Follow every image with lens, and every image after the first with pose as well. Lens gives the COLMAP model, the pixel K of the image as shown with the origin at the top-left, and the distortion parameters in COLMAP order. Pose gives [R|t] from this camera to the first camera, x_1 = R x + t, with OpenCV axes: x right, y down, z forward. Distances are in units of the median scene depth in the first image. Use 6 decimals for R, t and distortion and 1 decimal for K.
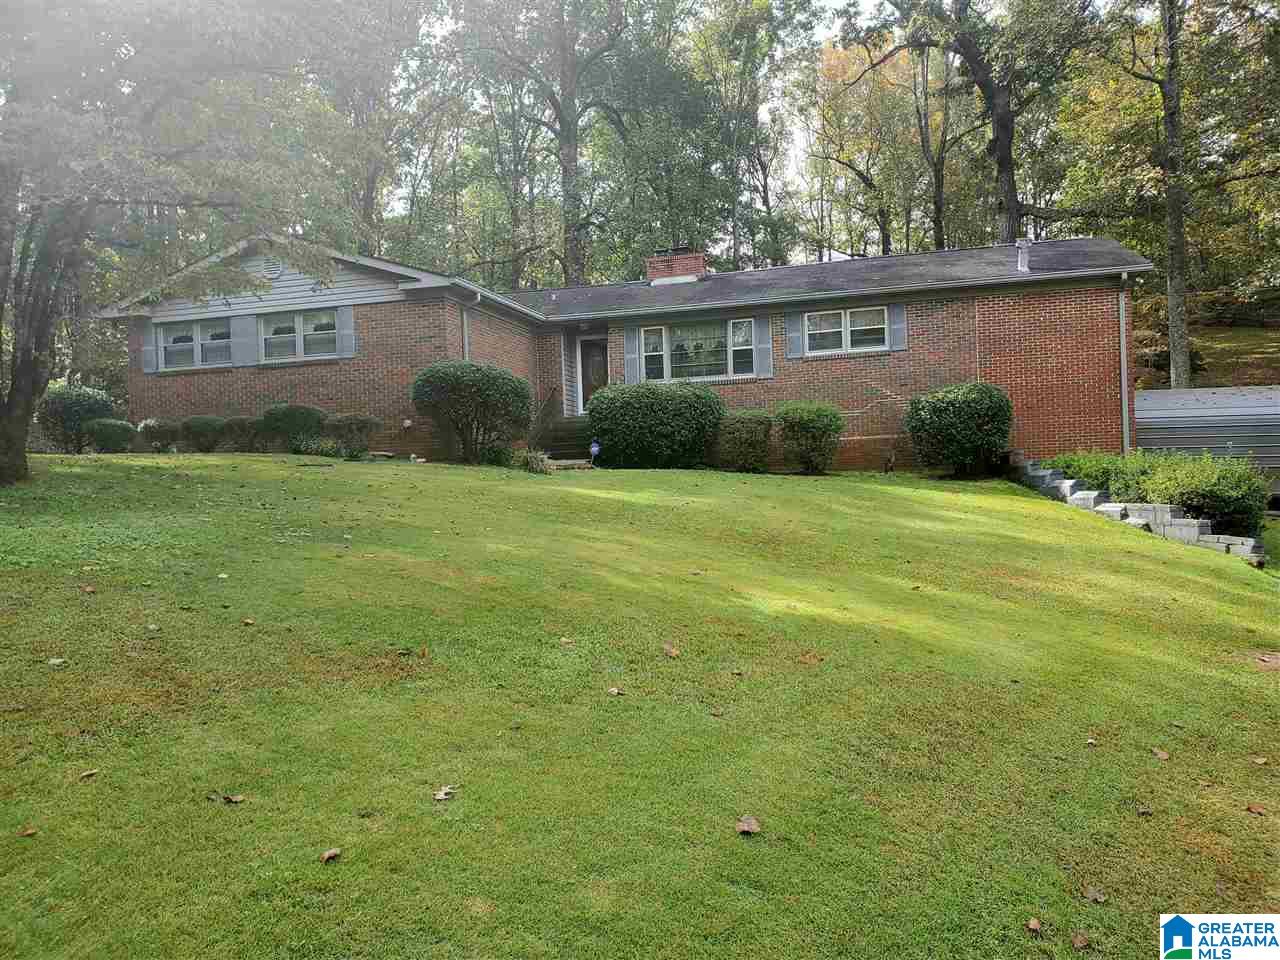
lens RADIAL K [[947.8, 0, 639.9], [0, 947.8, 477.5], [0, 0, 1]] dist [0.003879, -0.005926]
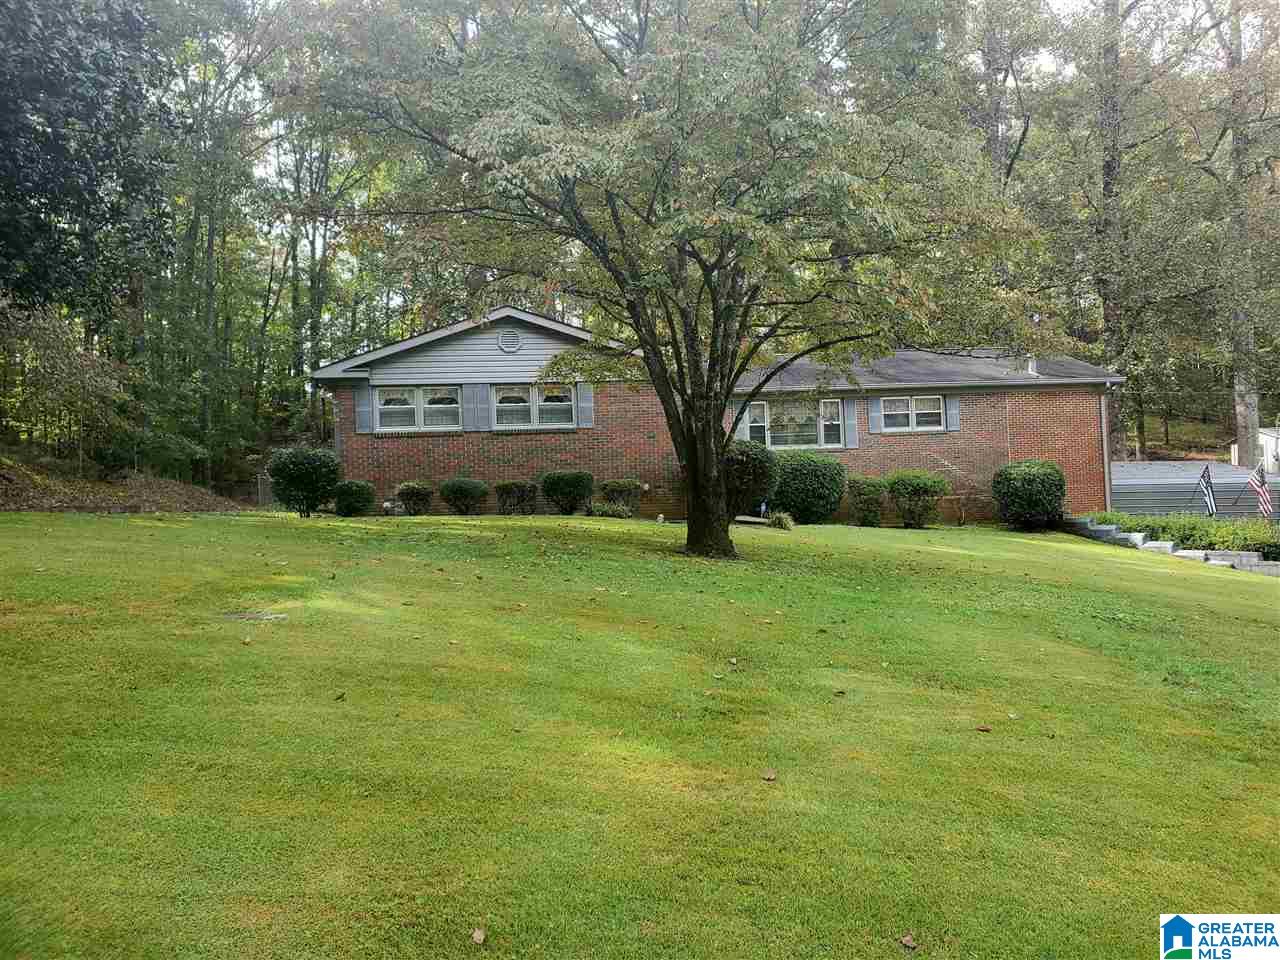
lens RADIAL K [[947.8, 0, 640.7], [0, 947.8, 483.8], [0, 0, 1]] dist [0.003879, -0.005926]
pose [[0.934902, 0.007328, 0.354829, -0.603567], [0.002102, 0.999655, -0.026185, -0.028977], [-0.354899, 0.025226, 0.934564, -0.059149]]
